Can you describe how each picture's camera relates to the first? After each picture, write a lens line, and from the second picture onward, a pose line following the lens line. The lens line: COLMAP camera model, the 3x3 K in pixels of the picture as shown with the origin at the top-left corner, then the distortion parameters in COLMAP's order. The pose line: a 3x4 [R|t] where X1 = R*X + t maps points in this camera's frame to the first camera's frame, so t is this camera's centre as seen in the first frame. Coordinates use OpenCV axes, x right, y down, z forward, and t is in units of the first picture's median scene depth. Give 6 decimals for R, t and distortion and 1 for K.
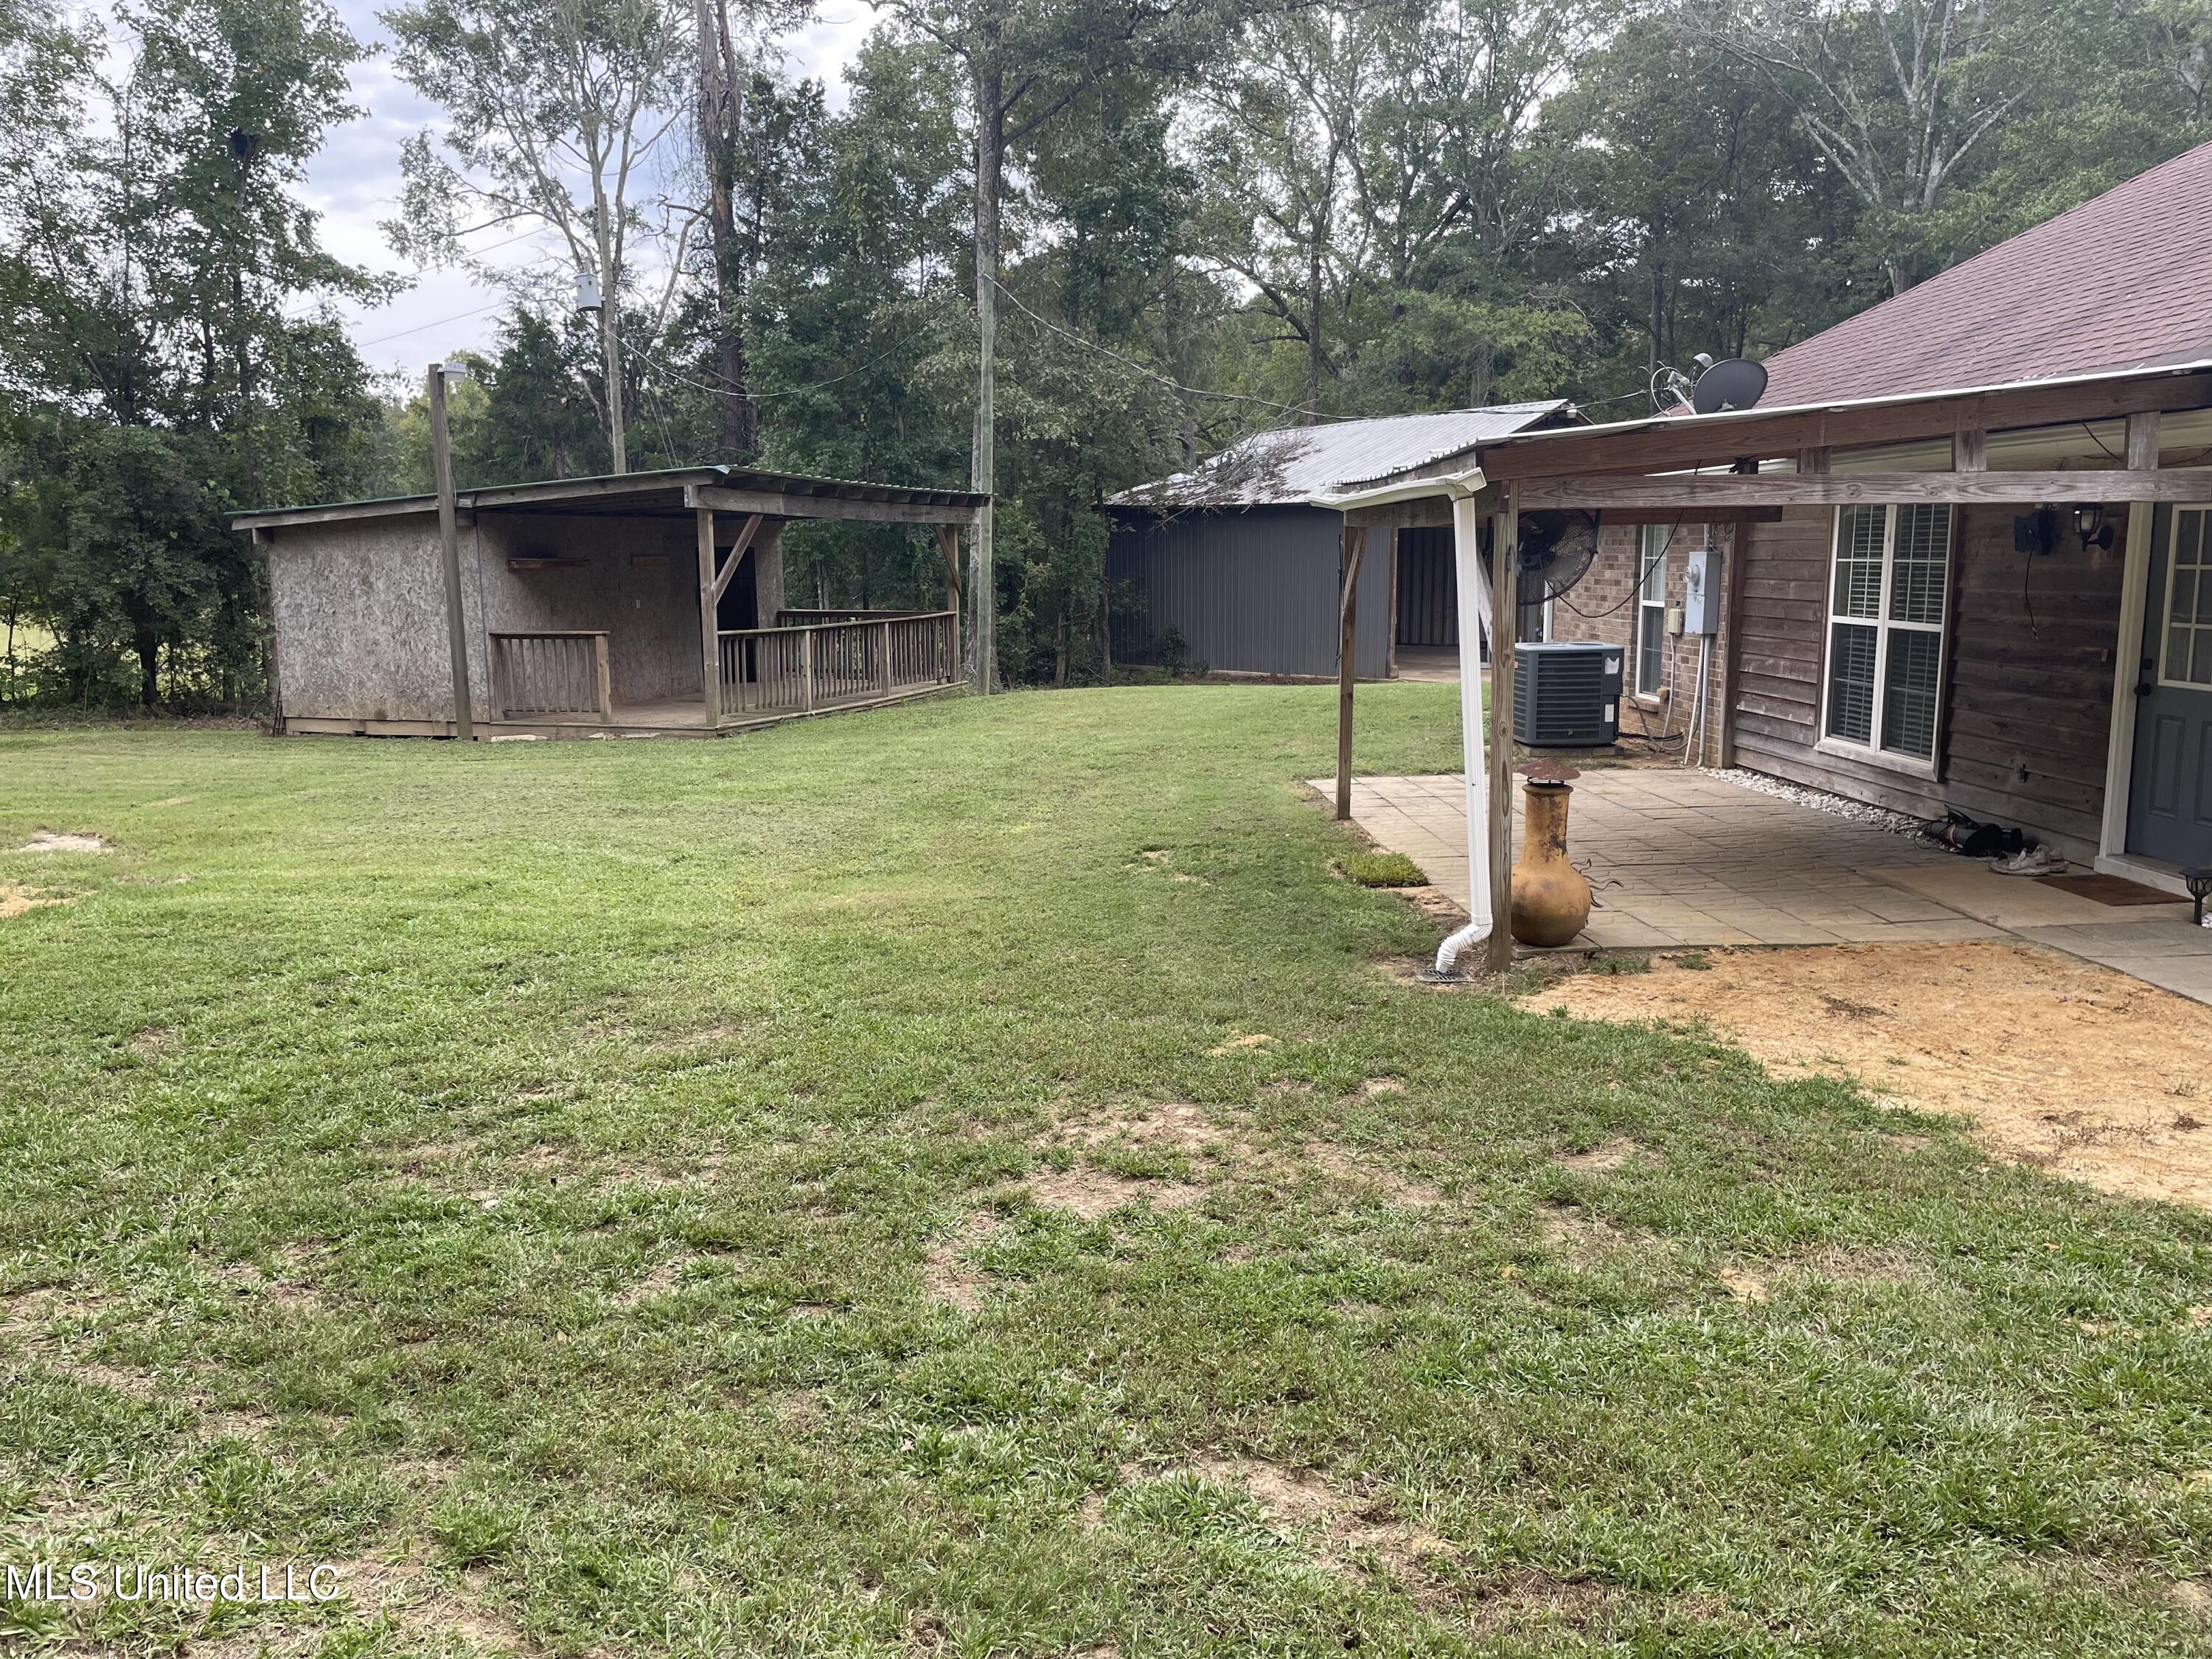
lens RADIAL K [[1679.2, 0, 1106.0], [0, 1679.2, 829.5], [0, 0, 1]] dist [-0.008546, -0.005700]
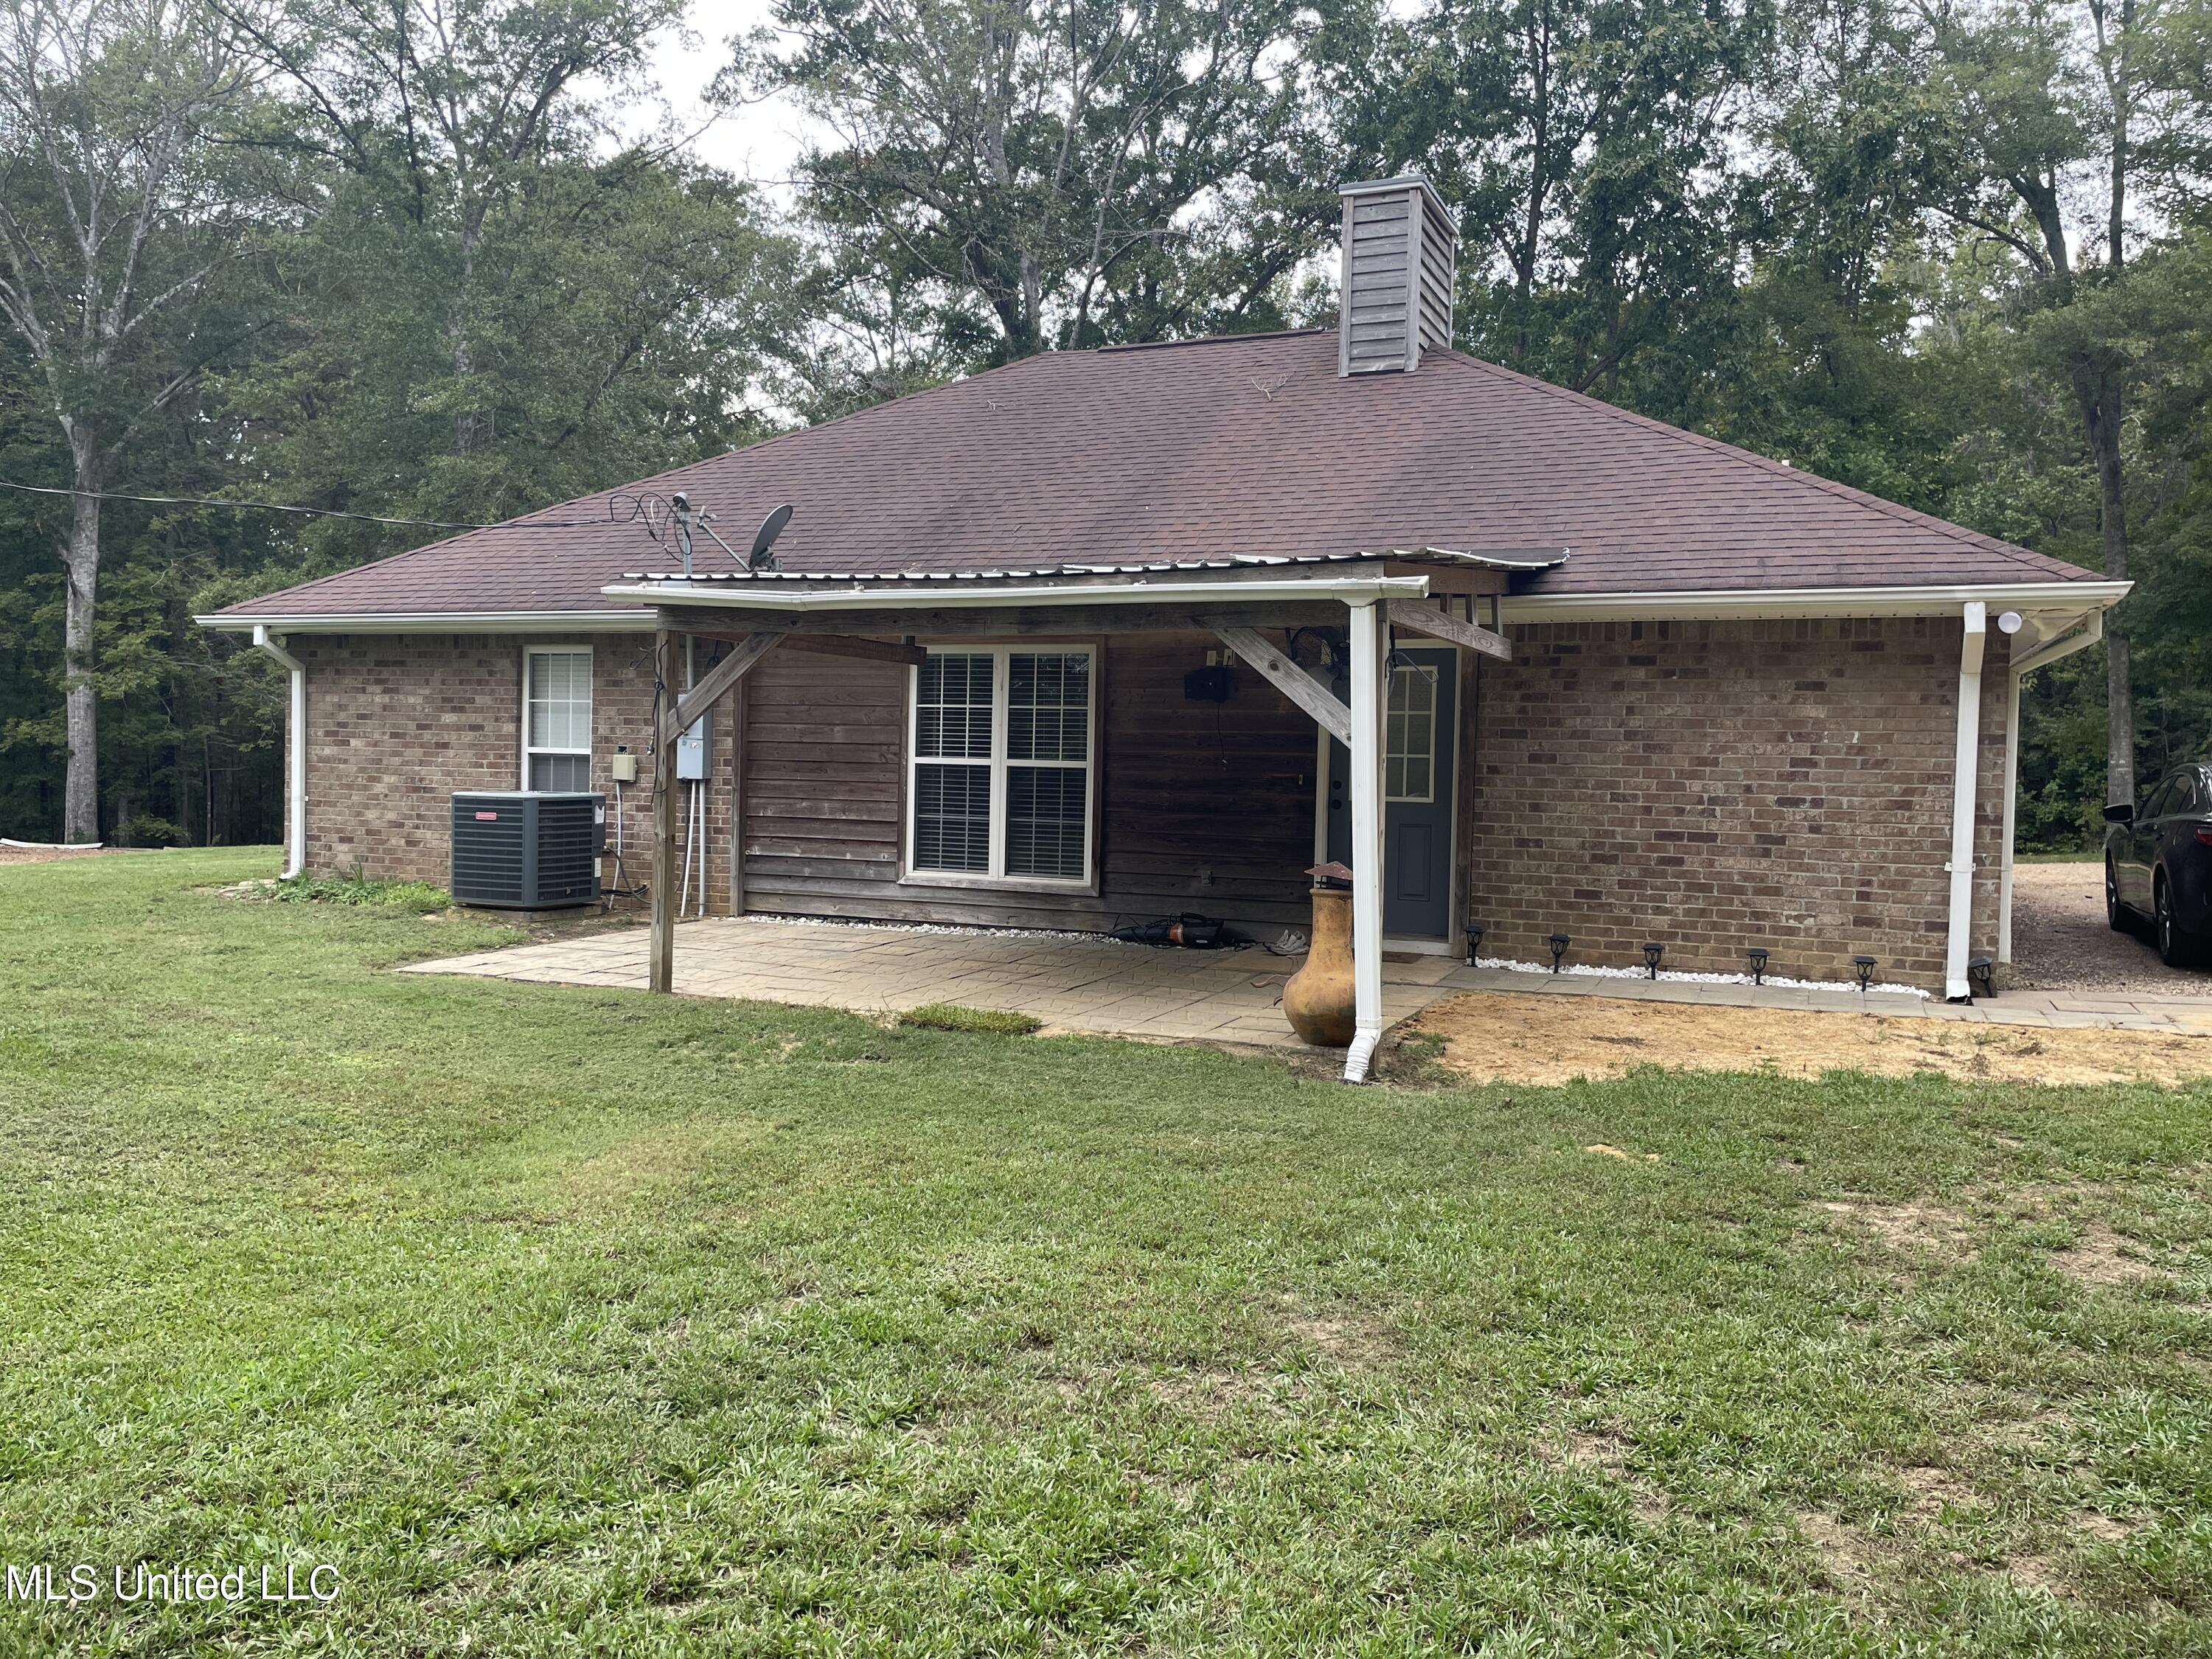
lens RADIAL K [[1679.2, 0, 1106.0], [0, 1679.2, 829.5], [0, 0, 1]] dist [-0.008546, -0.005700]
pose [[0.413347, -0.015532, 0.910441, -0.444416], [0.120777, 0.991955, -0.037911, -0.023294], [-0.902528, 0.125631, 0.411898, 0.403526]]
